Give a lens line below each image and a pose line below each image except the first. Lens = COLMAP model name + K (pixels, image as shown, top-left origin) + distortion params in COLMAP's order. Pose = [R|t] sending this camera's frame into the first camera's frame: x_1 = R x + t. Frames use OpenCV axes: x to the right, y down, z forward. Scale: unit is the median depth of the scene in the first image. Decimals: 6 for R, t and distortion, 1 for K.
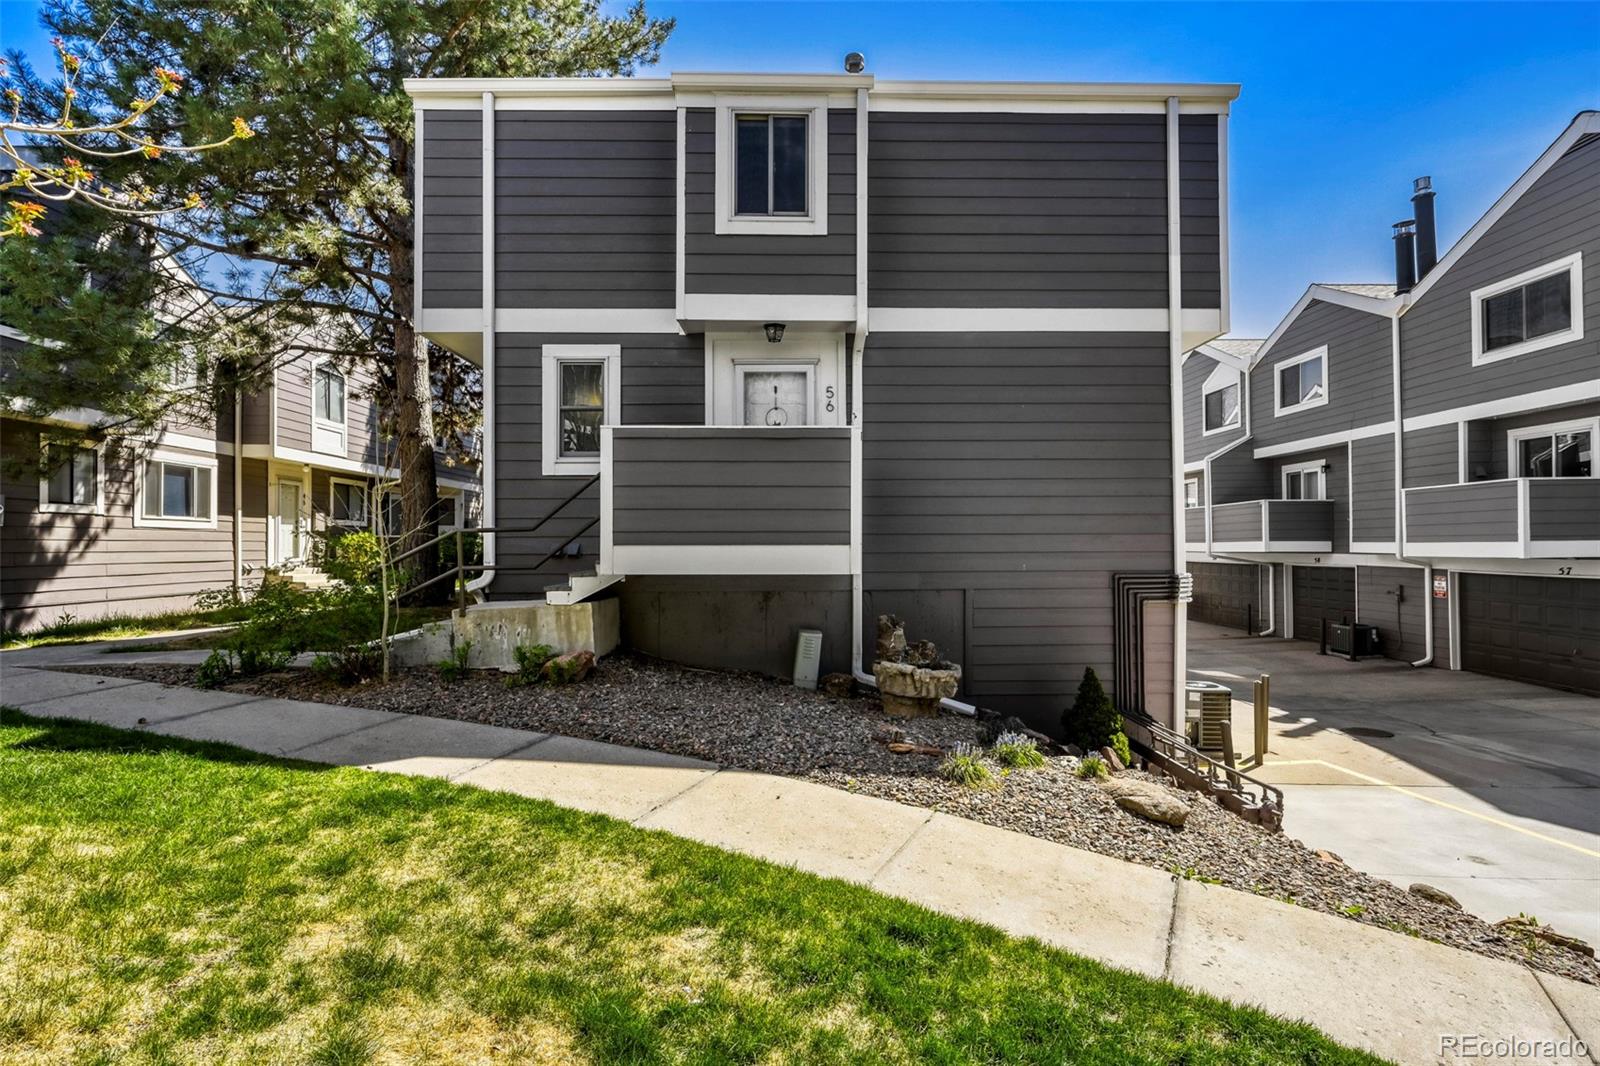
lens RADIAL K [[768.9, 0, 802.8], [0, 768.9, 536.3], [0, 0, 1]] dist [0.002257, 0.000178]
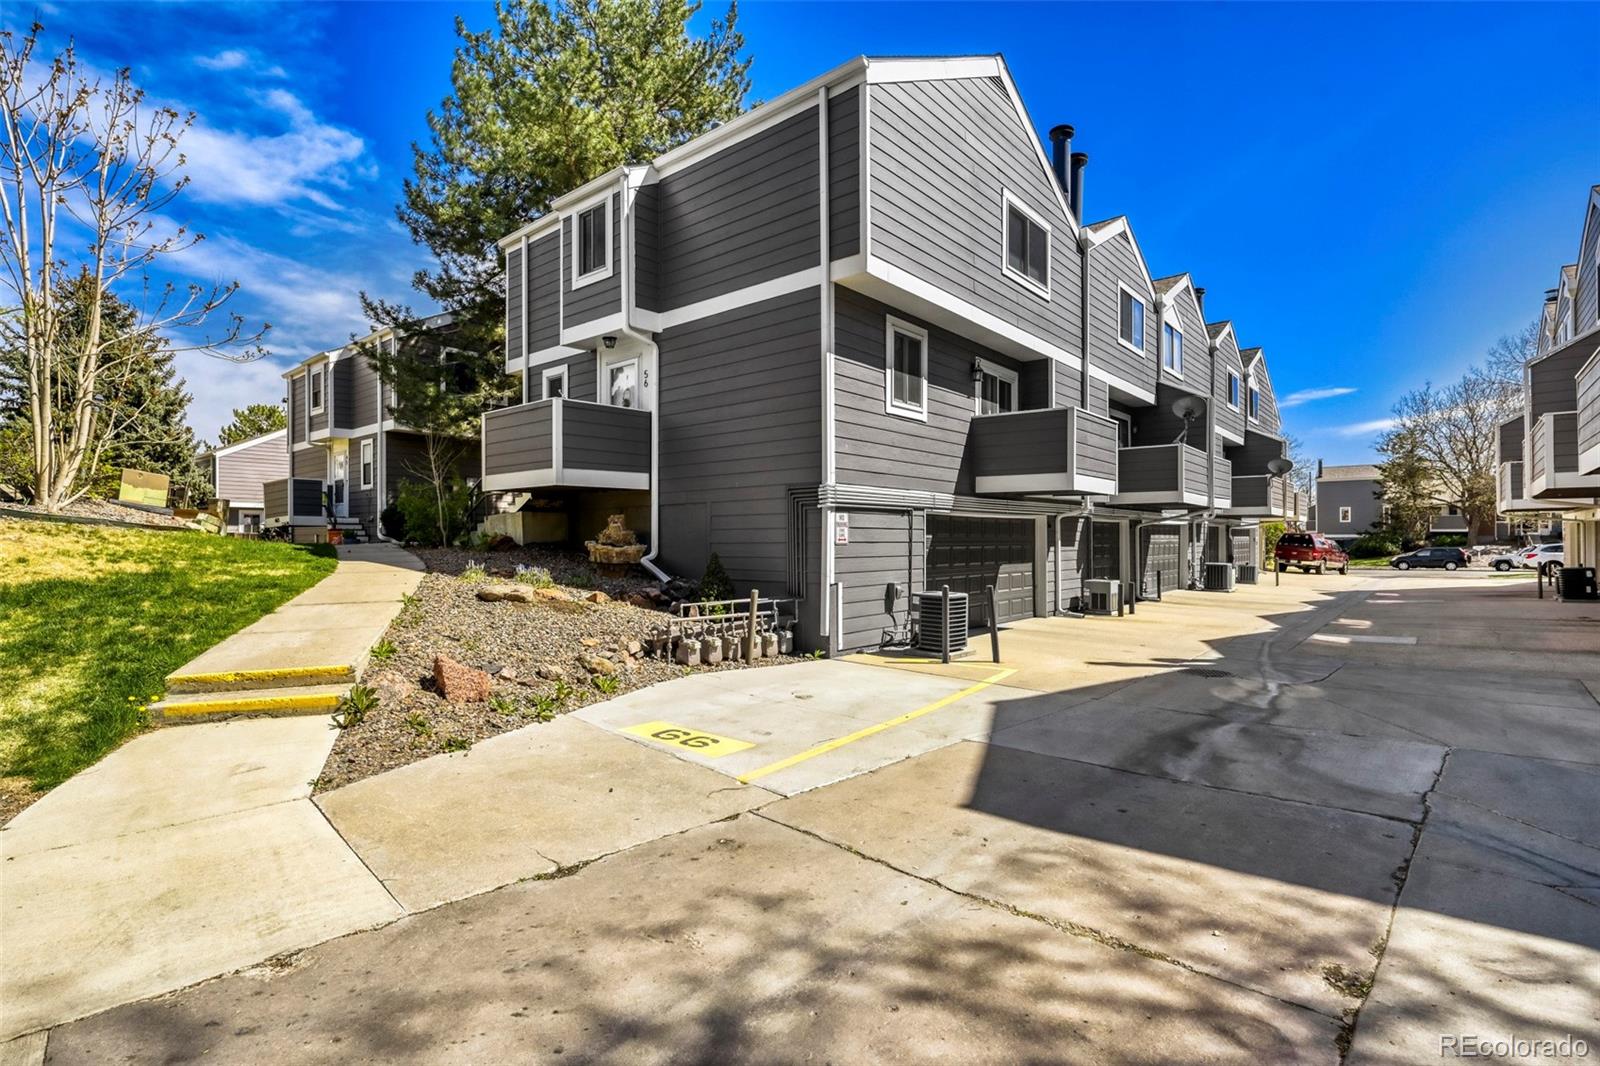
lens RADIAL K [[768.9, 0, 803.3], [0, 768.9, 539.5], [0, 0, 1]] dist [0.002257, 0.000178]
pose [[0.738855, 0.004667, -0.673848, 1.295227], [0.004465, 0.999920, 0.011822, 0.122567], [0.673850, -0.011743, 0.738775, 0.086506]]
